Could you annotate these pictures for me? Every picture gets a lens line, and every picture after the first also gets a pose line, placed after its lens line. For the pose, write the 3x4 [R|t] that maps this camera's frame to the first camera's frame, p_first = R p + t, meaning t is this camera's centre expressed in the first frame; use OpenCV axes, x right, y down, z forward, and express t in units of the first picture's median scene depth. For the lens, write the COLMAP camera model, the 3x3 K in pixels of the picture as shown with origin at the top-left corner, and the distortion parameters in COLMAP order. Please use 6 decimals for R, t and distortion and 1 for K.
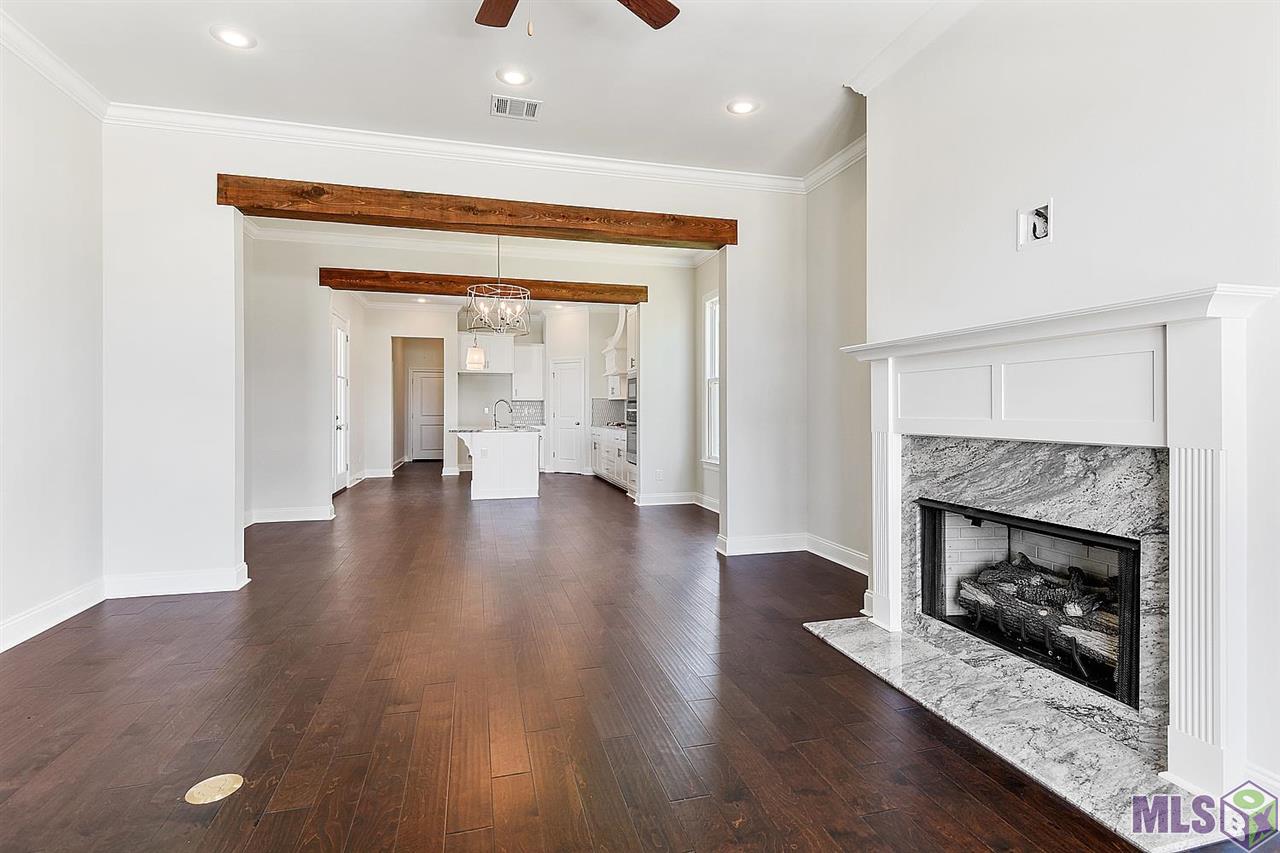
lens RADIAL K [[642.8, 0, 650.9], [0, 642.8, 419.8], [0, 0, 1]] dist [-0.012821, -0.001620]
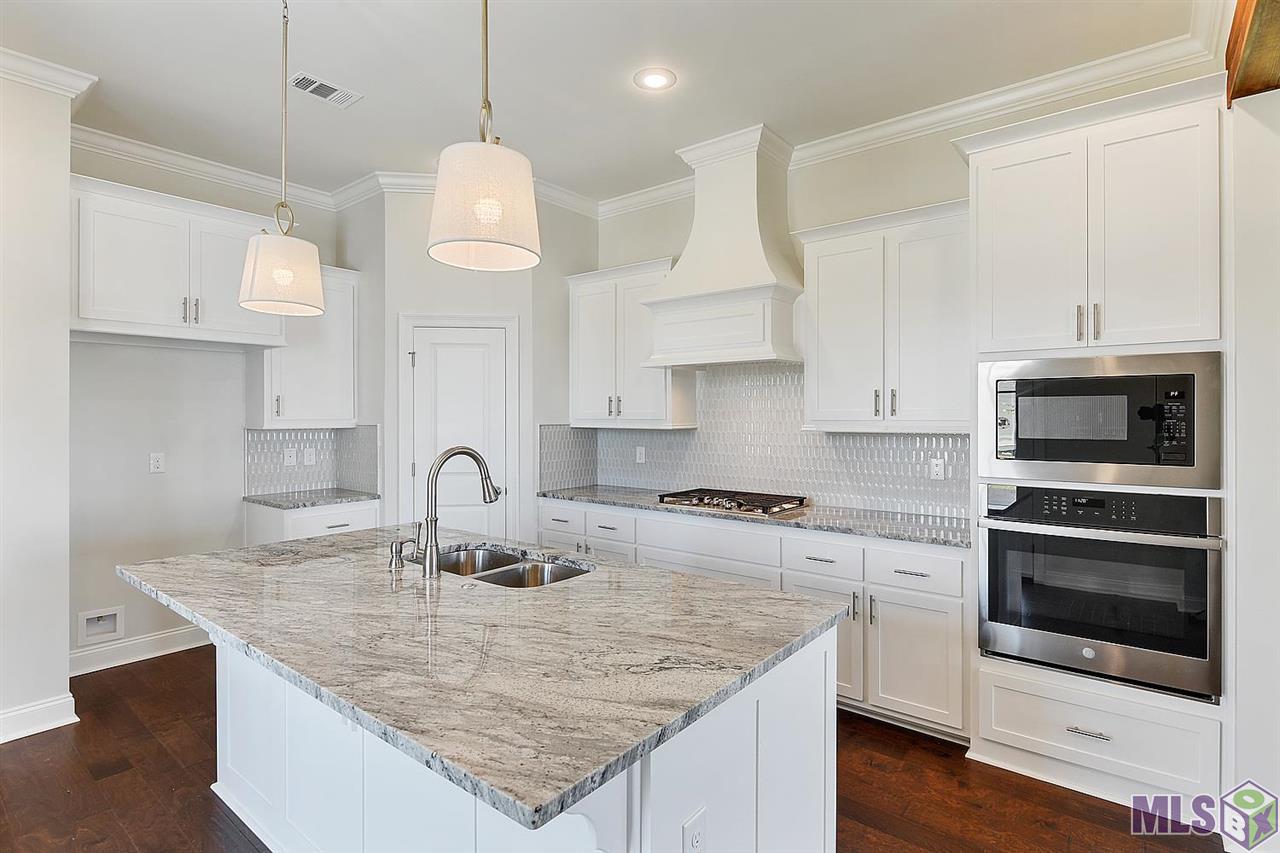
lens RADIAL K [[648.0, 0, 636.6], [0, 648.0, 424.0], [0, 0, 1]] dist [-0.002731, -0.000219]
pose [[0.815149, -0.005404, 0.579226, -0.338622], [0.008041, 0.999966, -0.001987, -0.041895], [-0.579196, 0.006277, 0.815164, 0.834424]]
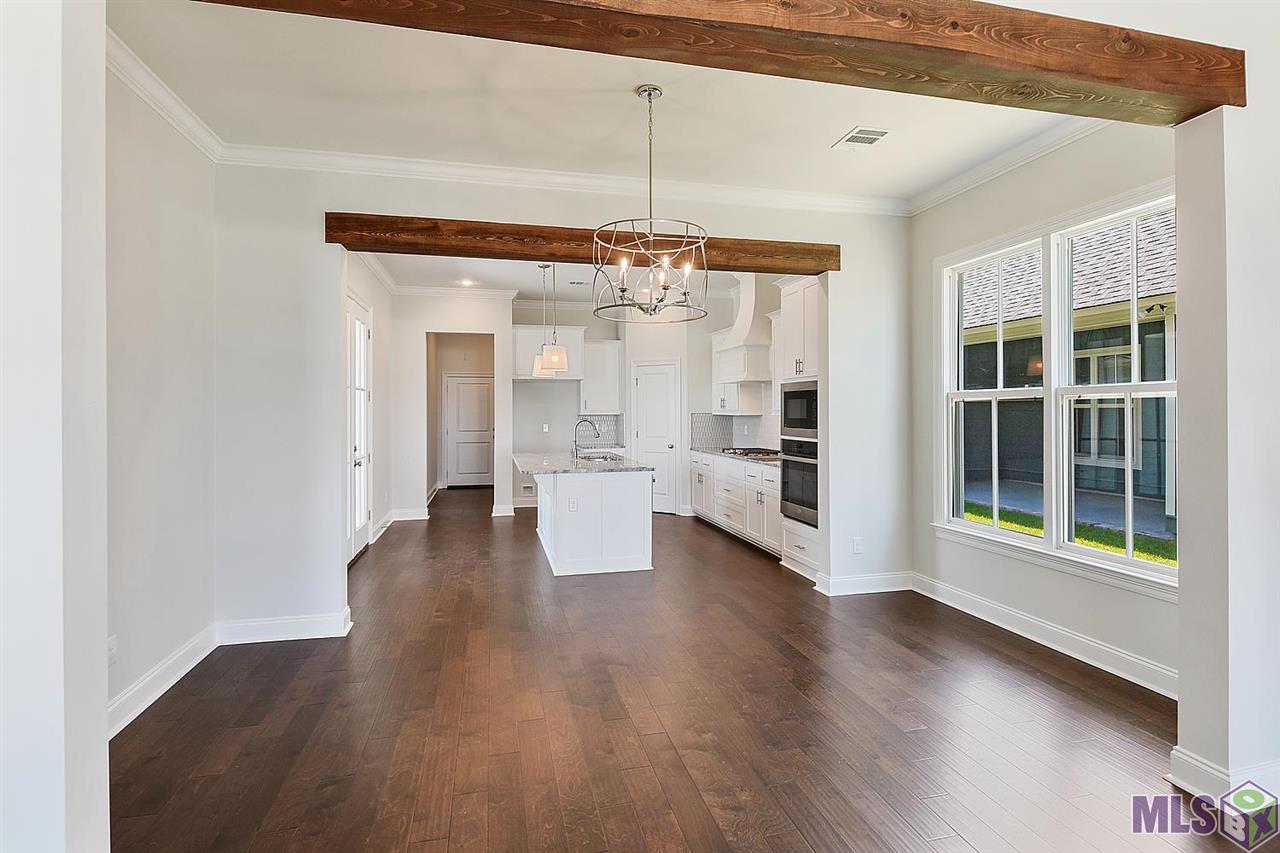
lens RADIAL K [[642.8, 0, 636.2], [0, 642.8, 417.7], [0, 0, 1]] dist [-0.012821, -0.001620]
pose [[0.999096, -0.001559, -0.042479, -0.157392], [0.001469, 0.999997, -0.002154, -0.033782], [0.042482, 0.002090, 0.999095, 0.322443]]
